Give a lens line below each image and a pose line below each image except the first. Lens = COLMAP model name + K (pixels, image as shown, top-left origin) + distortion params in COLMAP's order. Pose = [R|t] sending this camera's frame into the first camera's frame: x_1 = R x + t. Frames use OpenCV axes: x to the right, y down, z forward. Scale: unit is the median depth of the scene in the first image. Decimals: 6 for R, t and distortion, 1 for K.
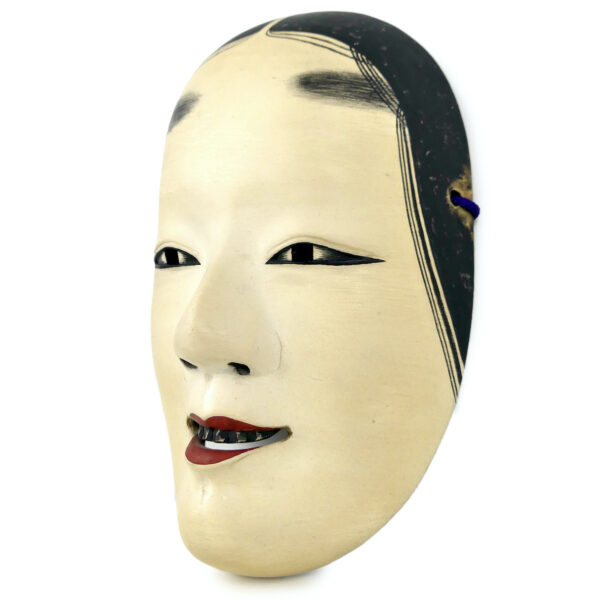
lens RADIAL K [[1130.2, 0, 302.0], [0, 1130.2, 285.8], [0, 0, 1]] dist [0.007104, -0.035964]
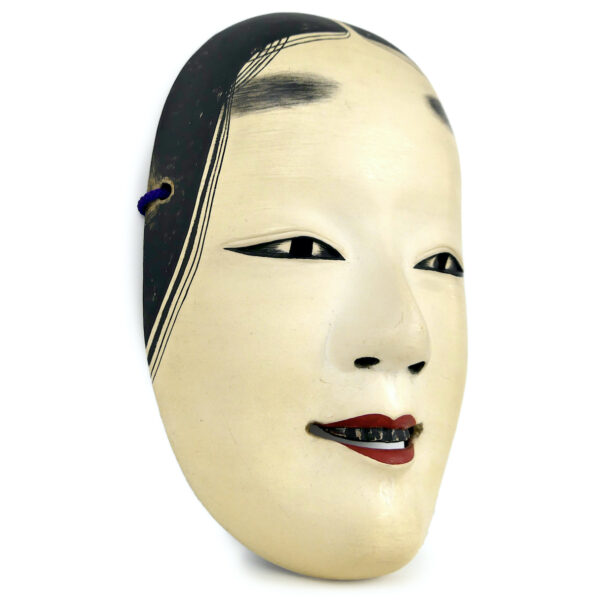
lens RADIAL K [[1130.2, 0, 302.0], [0, 1130.2, 285.8], [0, 0, 1]] dist [0.007104, -0.035964]
pose [[0.370379, 0.081494, 0.925299, -1.034560], [-0.055425, 0.996308, -0.065563, 0.071190], [-0.927226, -0.027002, 0.373529, 0.703853]]
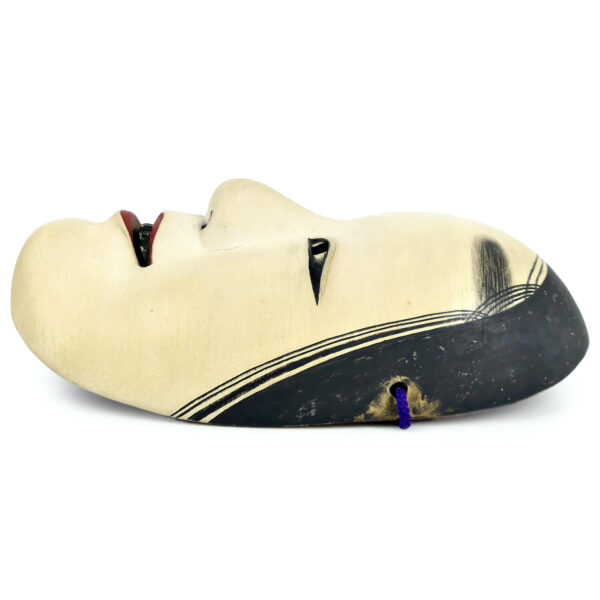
lens RADIAL K [[1130.2, 0, 302.0], [0, 1130.2, 285.8], [0, 0, 1]] dist [0.007104, -0.035964]
pose [[0.068883, 0.699797, -0.711013, 0.724948], [-0.992817, 0.117970, 0.019924, -0.029363], [0.097821, 0.704534, 0.702897, 0.307722]]
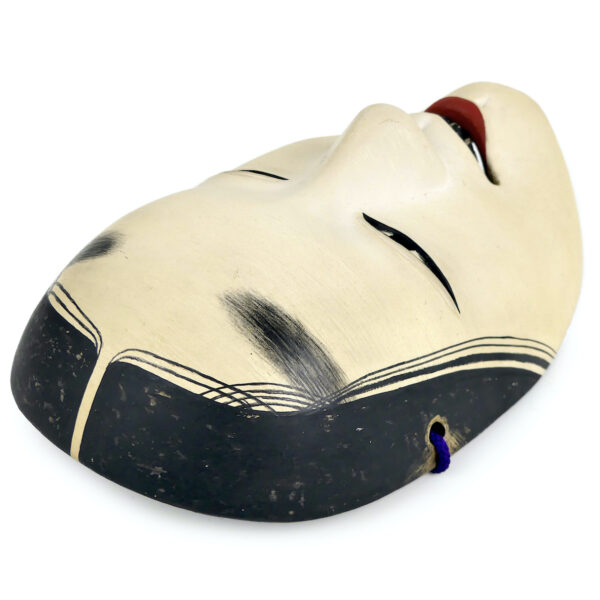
lens RADIAL K [[1130.2, 0, 302.0], [0, 1130.2, 285.8], [0, 0, 1]] dist [0.007104, -0.035964]
pose [[-0.649411, 0.198581, 0.734051, -0.681826], [0.666365, -0.316455, 0.675140, -0.644222], [0.366363, 0.927590, 0.073182, 1.015779]]
